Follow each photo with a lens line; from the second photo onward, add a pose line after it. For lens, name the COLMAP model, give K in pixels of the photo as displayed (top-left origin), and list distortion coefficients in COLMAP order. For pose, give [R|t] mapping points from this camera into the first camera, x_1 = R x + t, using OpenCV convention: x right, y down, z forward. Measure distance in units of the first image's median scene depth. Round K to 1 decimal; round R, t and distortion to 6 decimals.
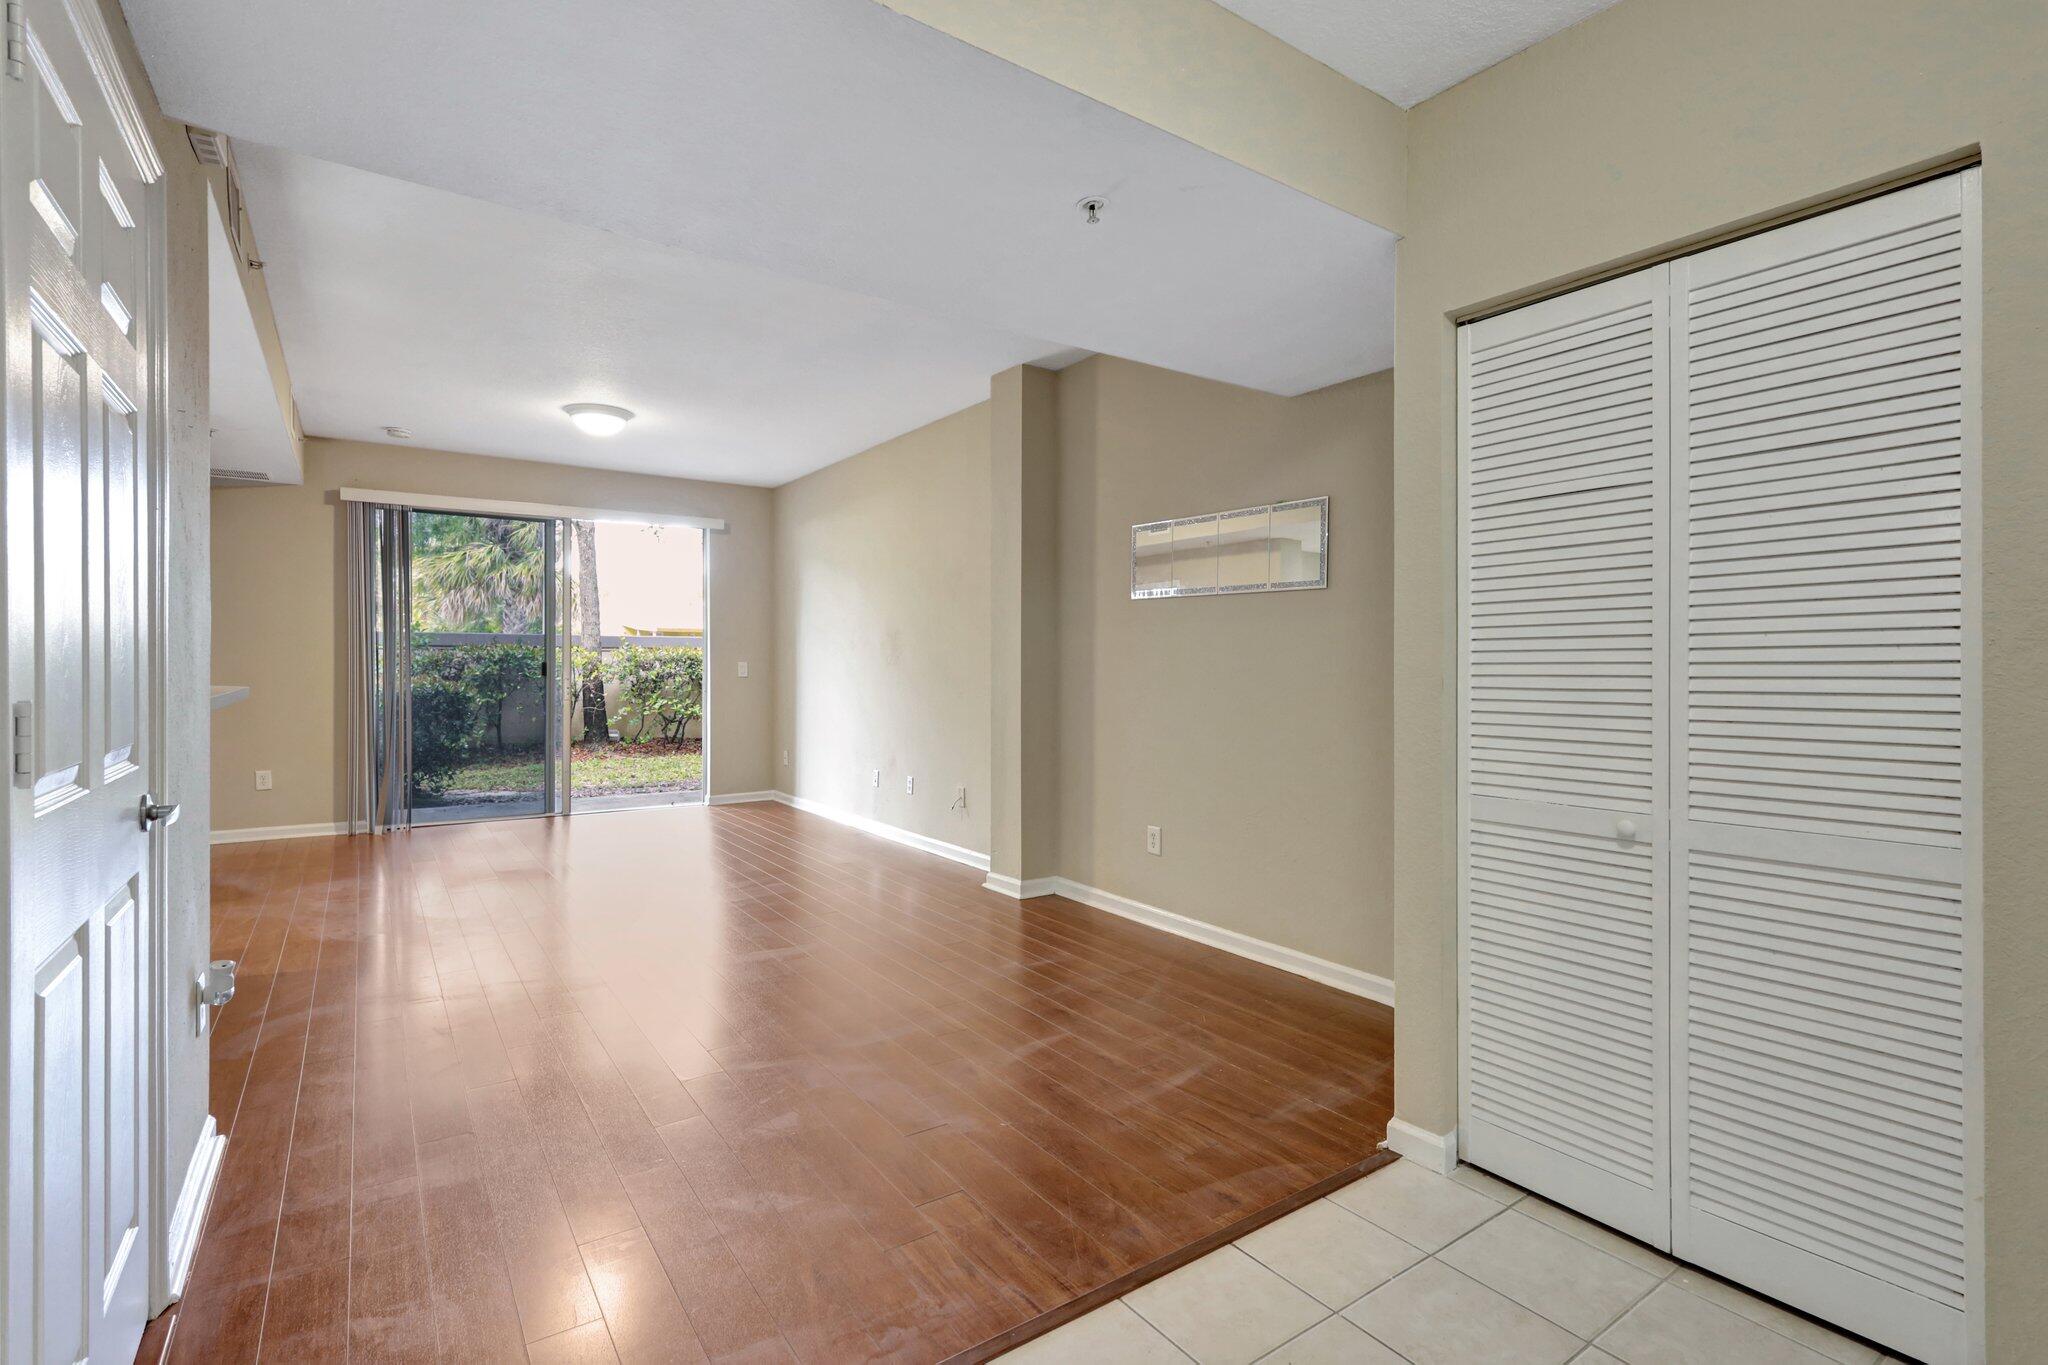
lens RADIAL K [[953.7, 0, 1019.7], [0, 953.7, 668.5], [0, 0, 1]] dist [0.002342, 0.000749]
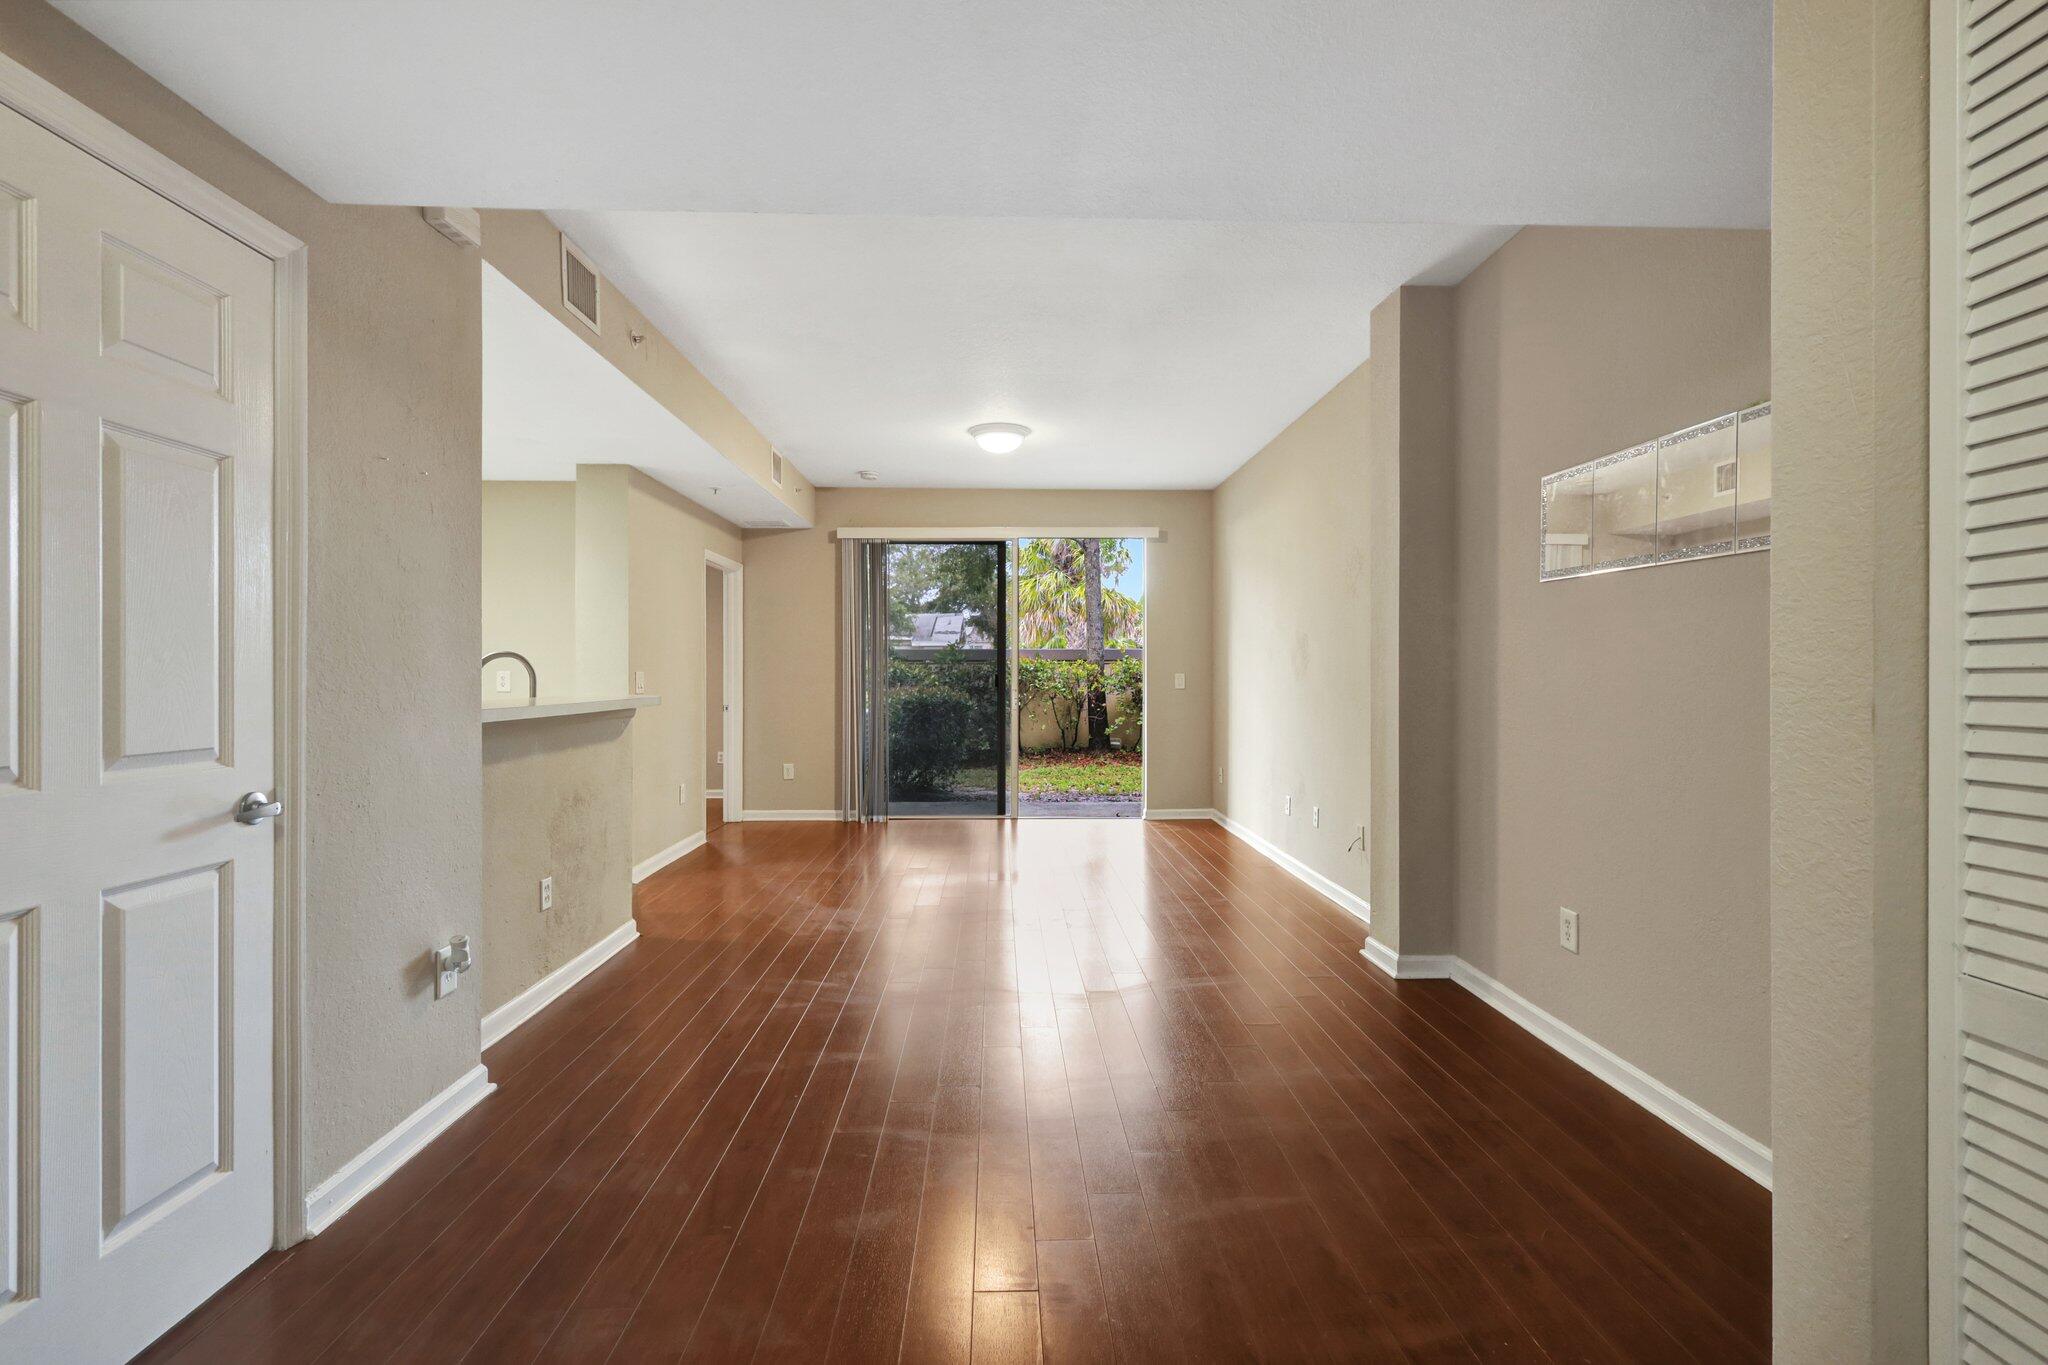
lens RADIAL K [[943.7, 0, 1024.0], [0, 943.7, 682.5], [0, 0, 1]] dist [-0.000607, 0.000765]
pose [[0.838821, 0.000038, -0.544407, 0.108219], [0.001663, 0.999995, 0.002631, -0.000495], [0.544405, -0.003112, 0.838817, 0.127746]]
